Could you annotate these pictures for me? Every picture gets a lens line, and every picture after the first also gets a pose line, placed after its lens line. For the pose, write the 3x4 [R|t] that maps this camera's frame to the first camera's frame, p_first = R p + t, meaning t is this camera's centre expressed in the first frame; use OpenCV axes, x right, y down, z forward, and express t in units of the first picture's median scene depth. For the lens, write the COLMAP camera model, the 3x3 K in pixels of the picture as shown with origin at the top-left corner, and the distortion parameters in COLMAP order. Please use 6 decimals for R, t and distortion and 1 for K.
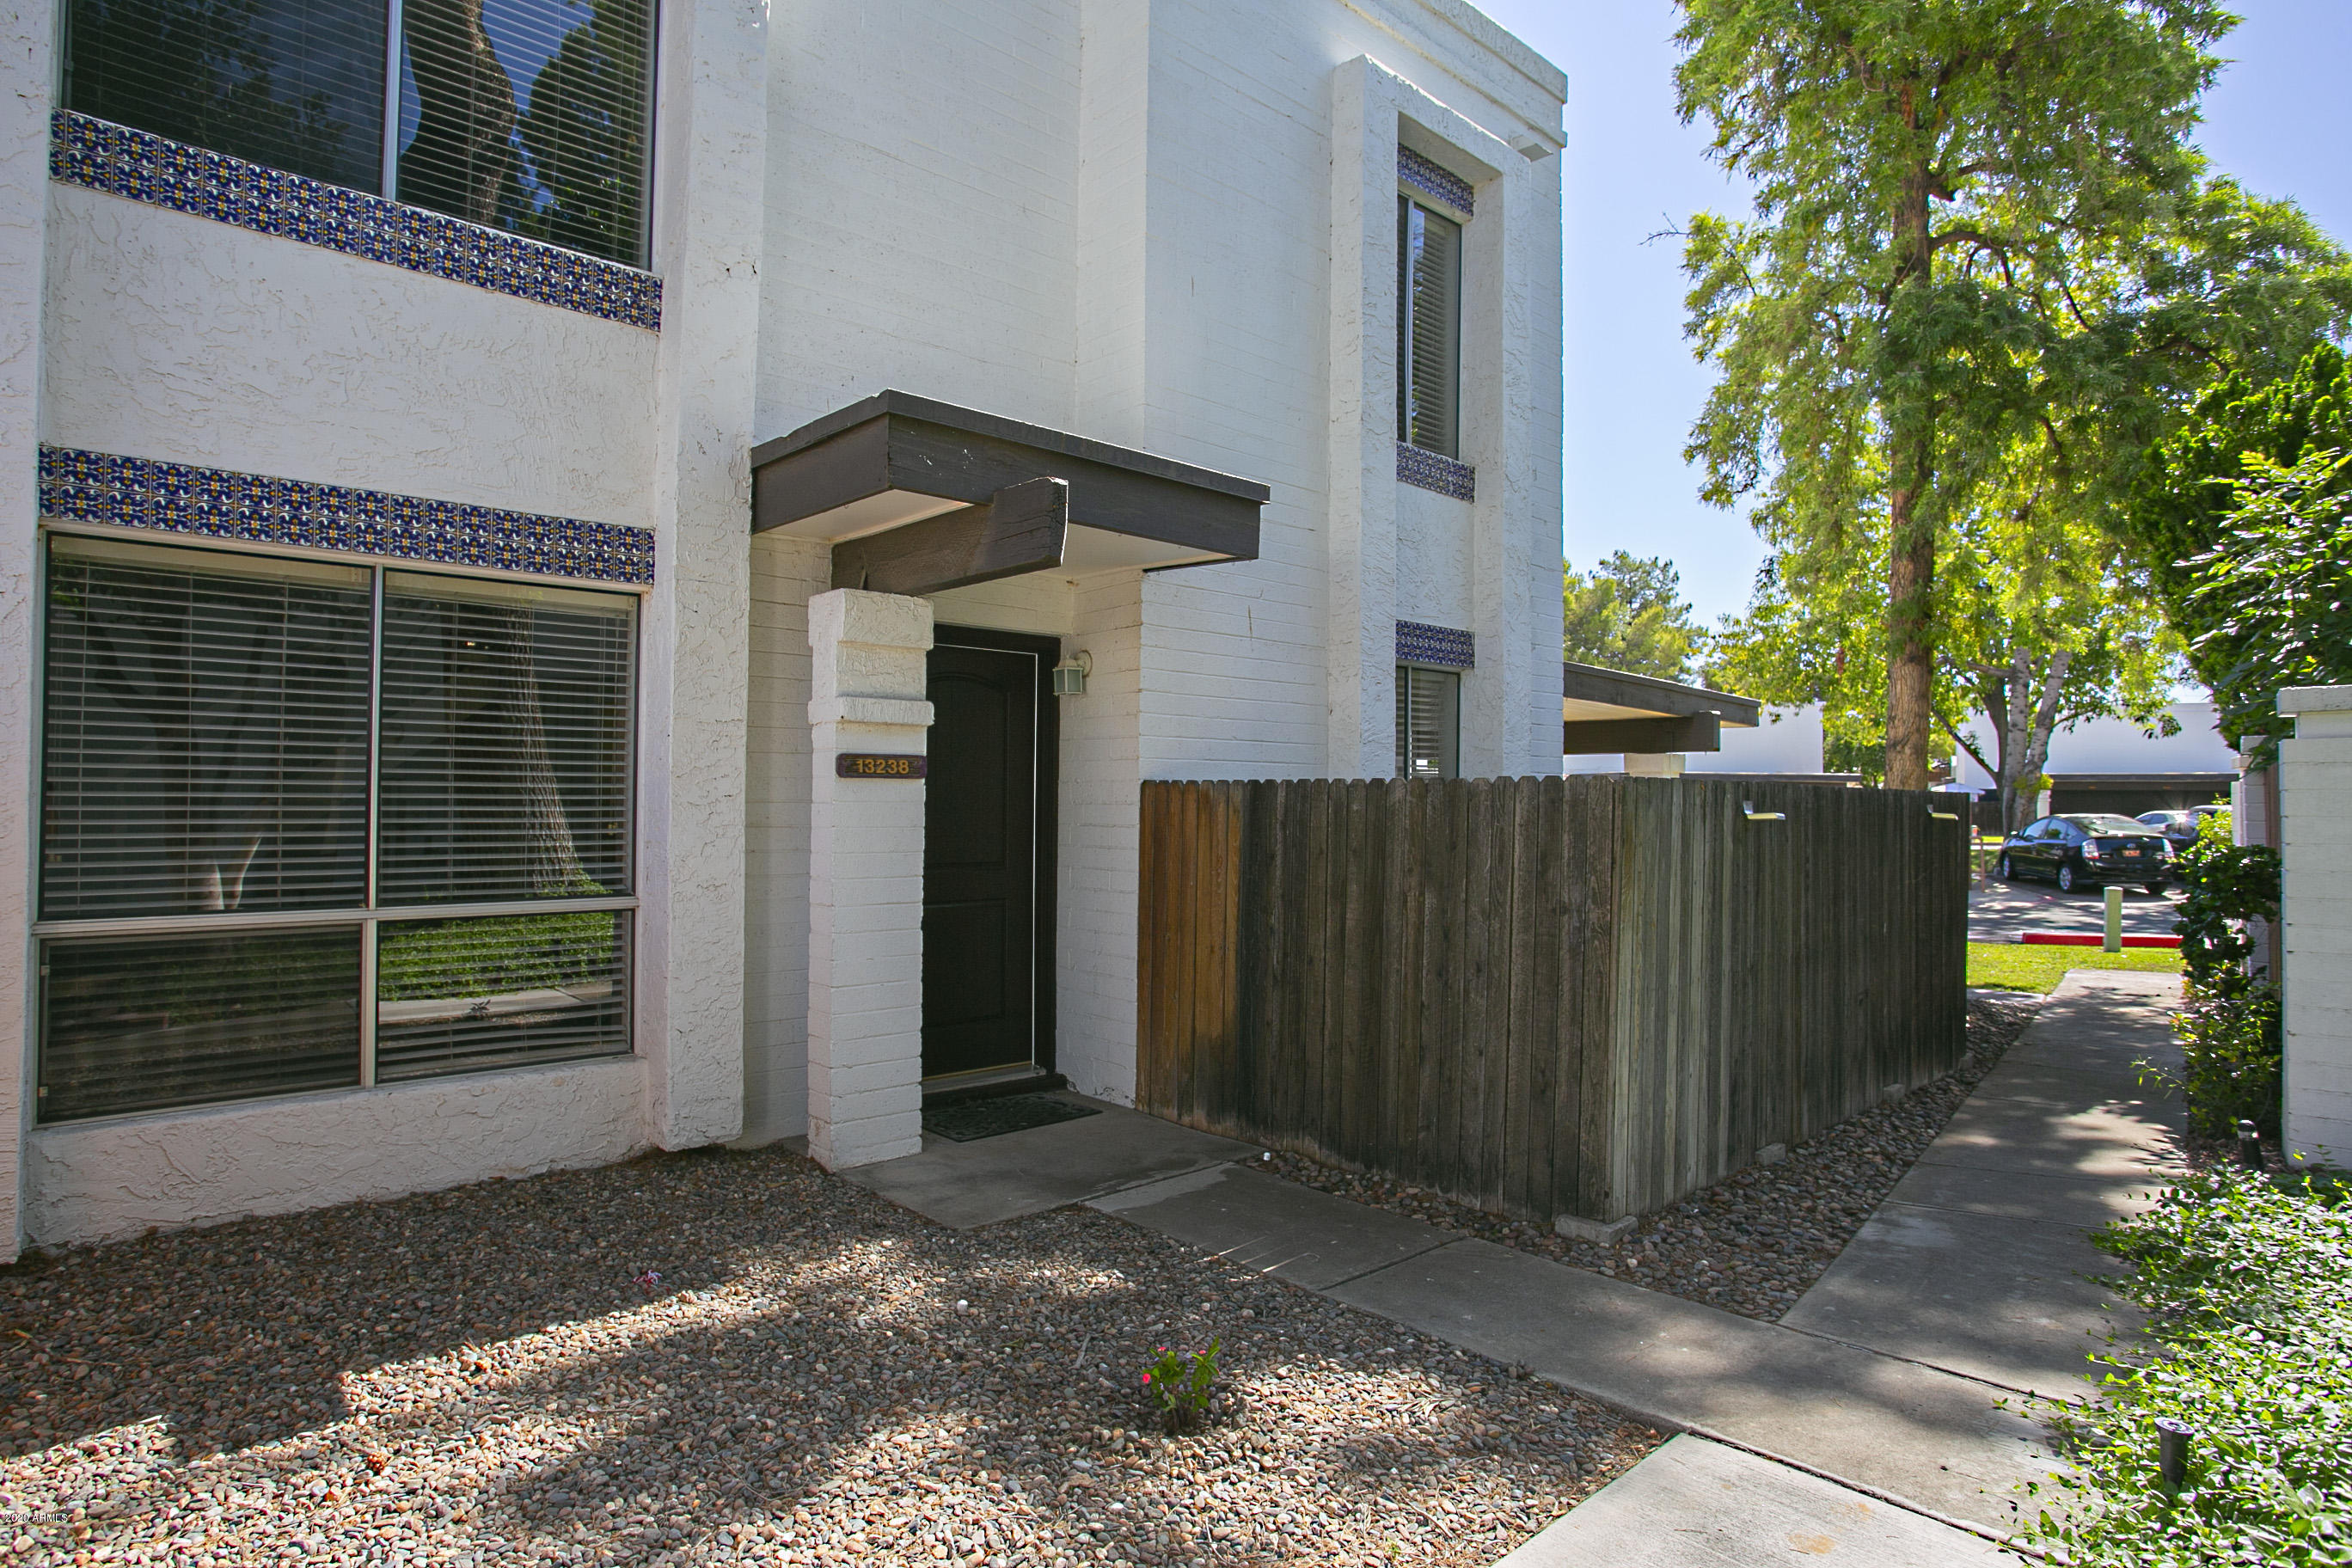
lens RADIAL K [[1382.5, 0, 1107.9], [0, 1382.5, 796.0], [0, 0, 1]] dist [-0.052270, 0.022946]
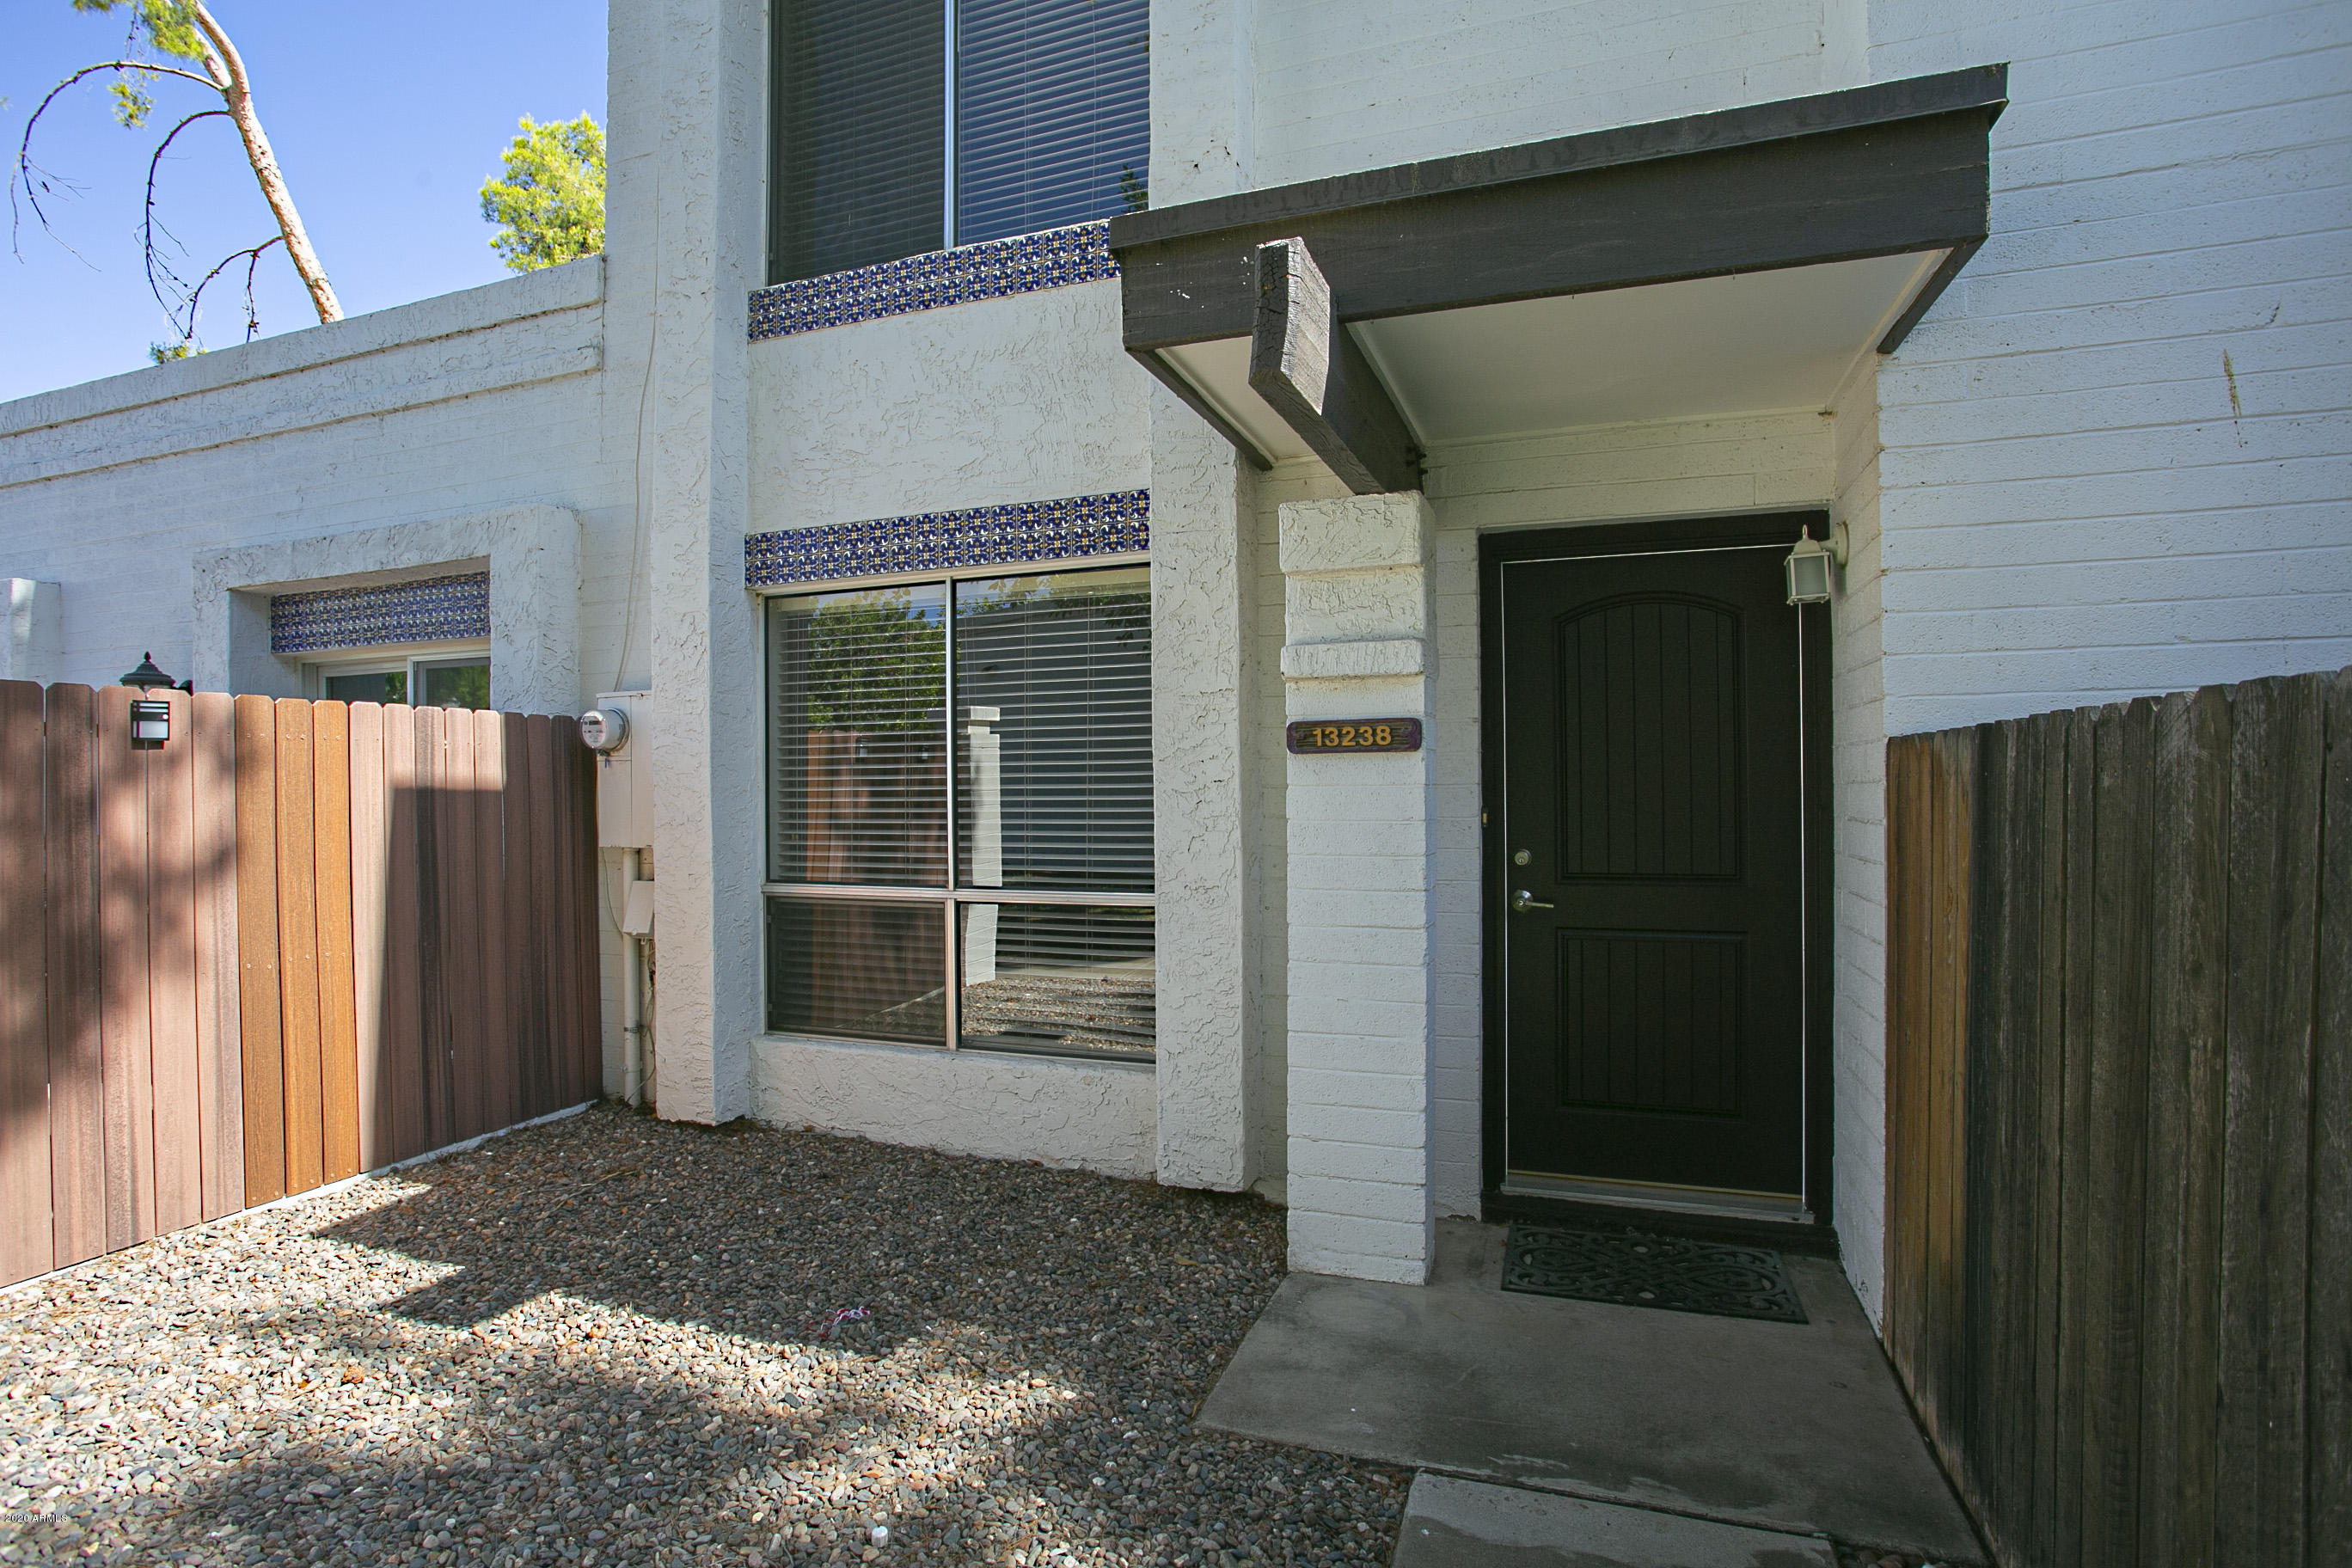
lens RADIAL K [[1152.1, 0, 1148.4], [0, 1152.1, 787.7], [0, 0, 1]] dist [-0.080514, 0.036866]
pose [[0.465795, -0.013247, -0.884793, 0.350406], [0.014035, 0.999873, -0.007582, 0.009501], [0.884781, -0.008887, 0.465922, 0.686867]]
